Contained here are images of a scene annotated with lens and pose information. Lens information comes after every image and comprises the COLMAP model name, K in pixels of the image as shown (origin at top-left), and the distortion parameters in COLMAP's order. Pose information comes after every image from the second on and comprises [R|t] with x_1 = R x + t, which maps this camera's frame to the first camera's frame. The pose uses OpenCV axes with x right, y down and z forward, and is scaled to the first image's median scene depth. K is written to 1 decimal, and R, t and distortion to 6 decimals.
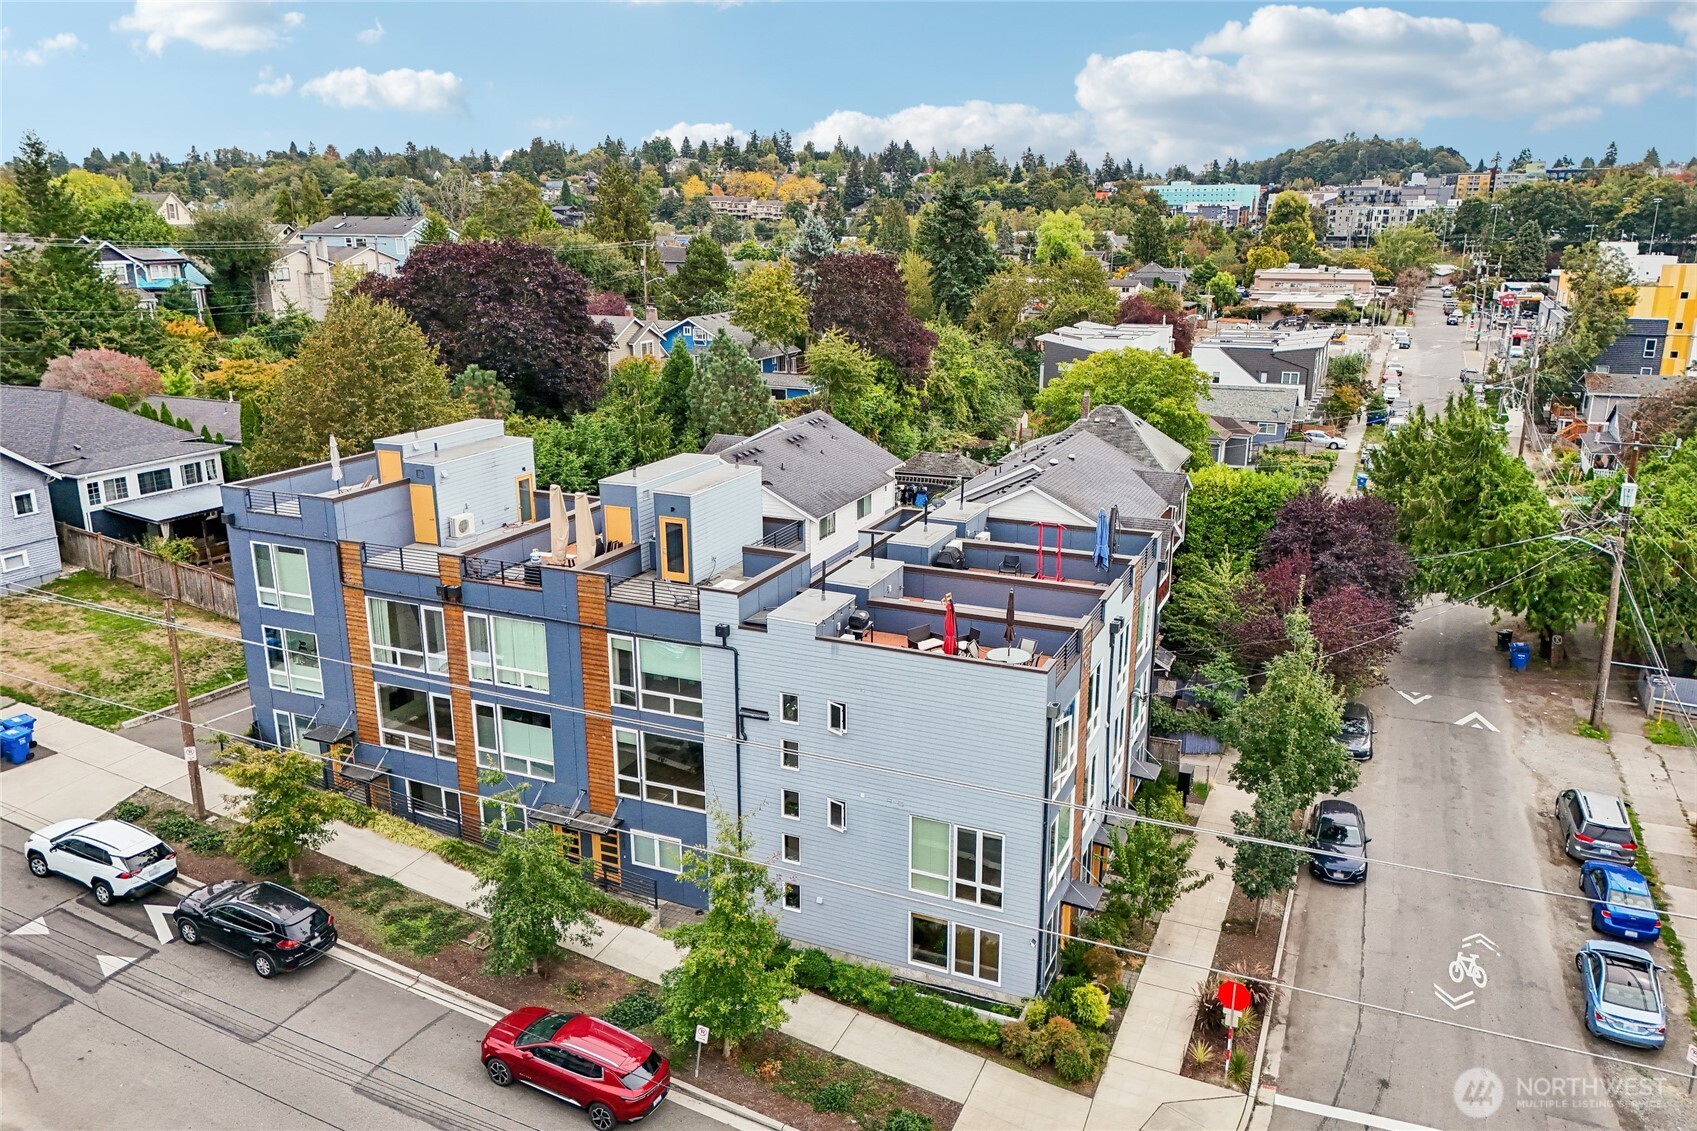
lens RADIAL K [[1243.3, 0, 848.5], [0, 1243.3, 565.5], [0, 0, 1]] dist [0.069649, -0.074850]
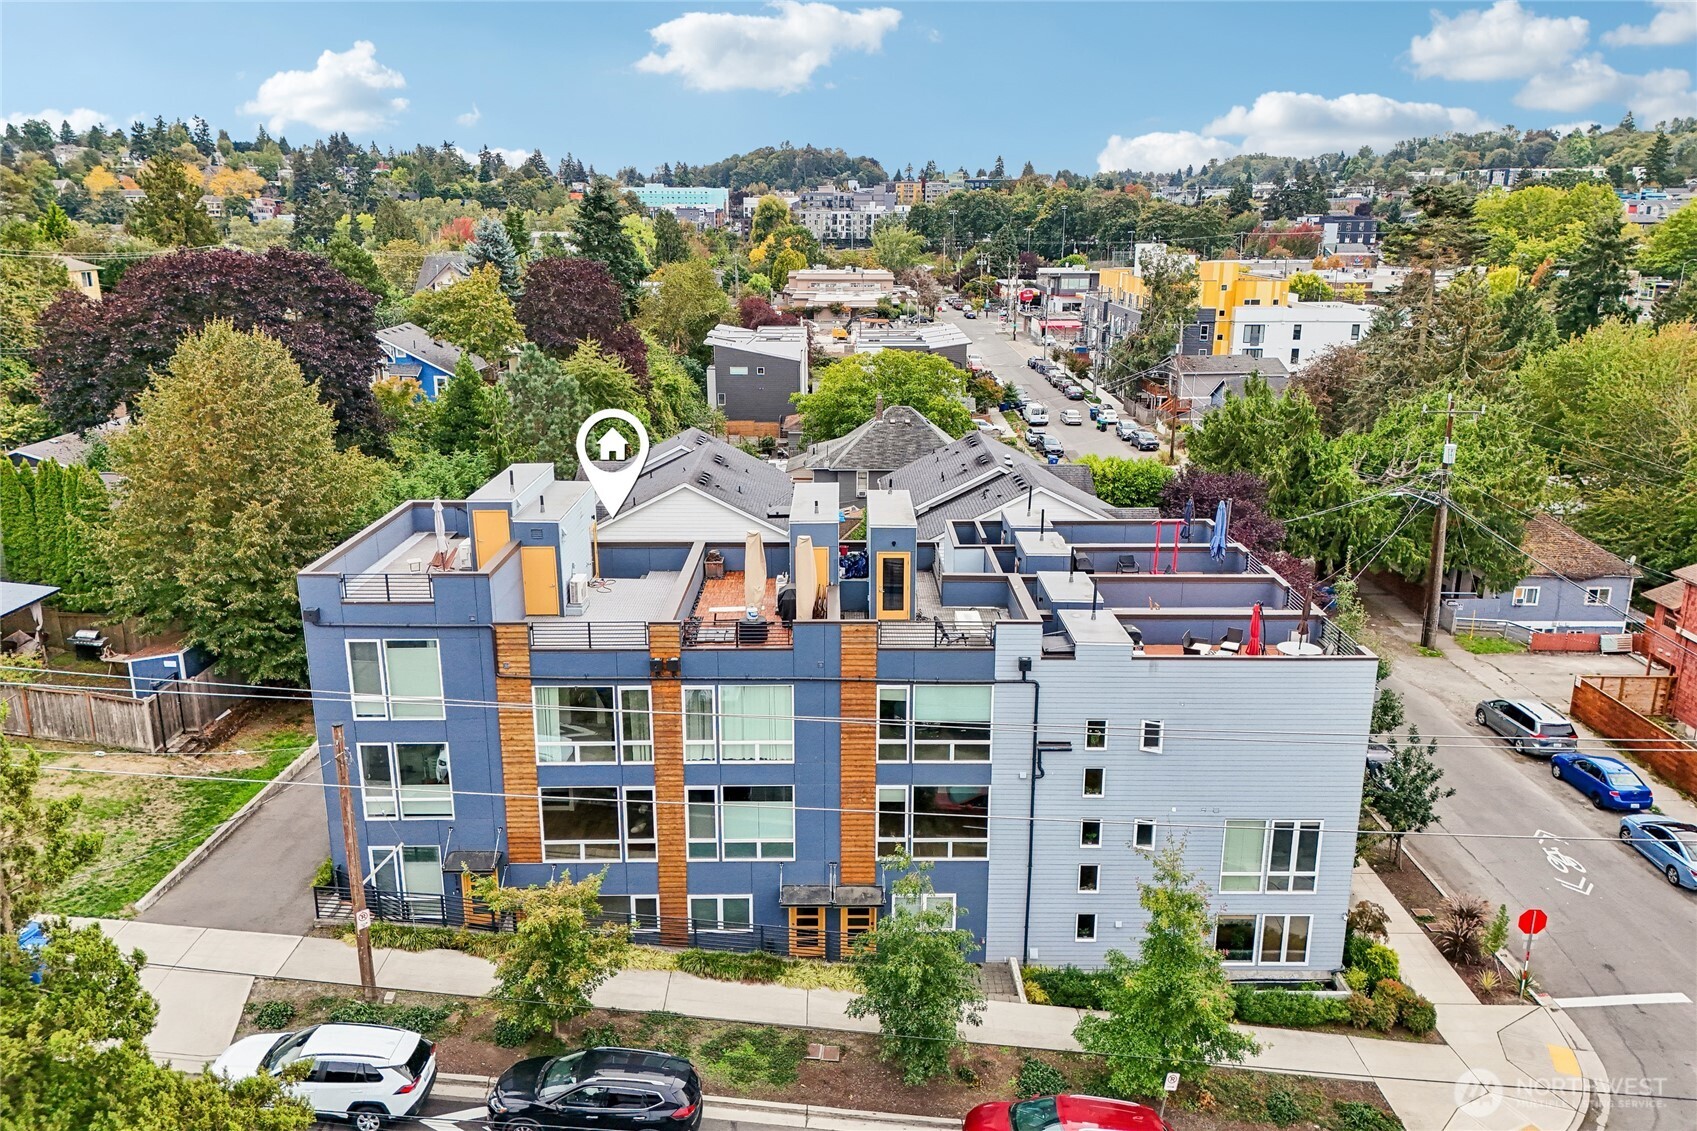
lens RADIAL K [[1243.3, 0, 848.5], [0, 1243.3, 565.5], [0, 0, 1]] dist [0.069649, -0.074850]
pose [[0.911578, -0.109098, 0.396388, -0.492490], [0.109204, 0.993767, 0.022376, -0.048391], [-0.396359, 0.022890, 0.917810, 0.150146]]
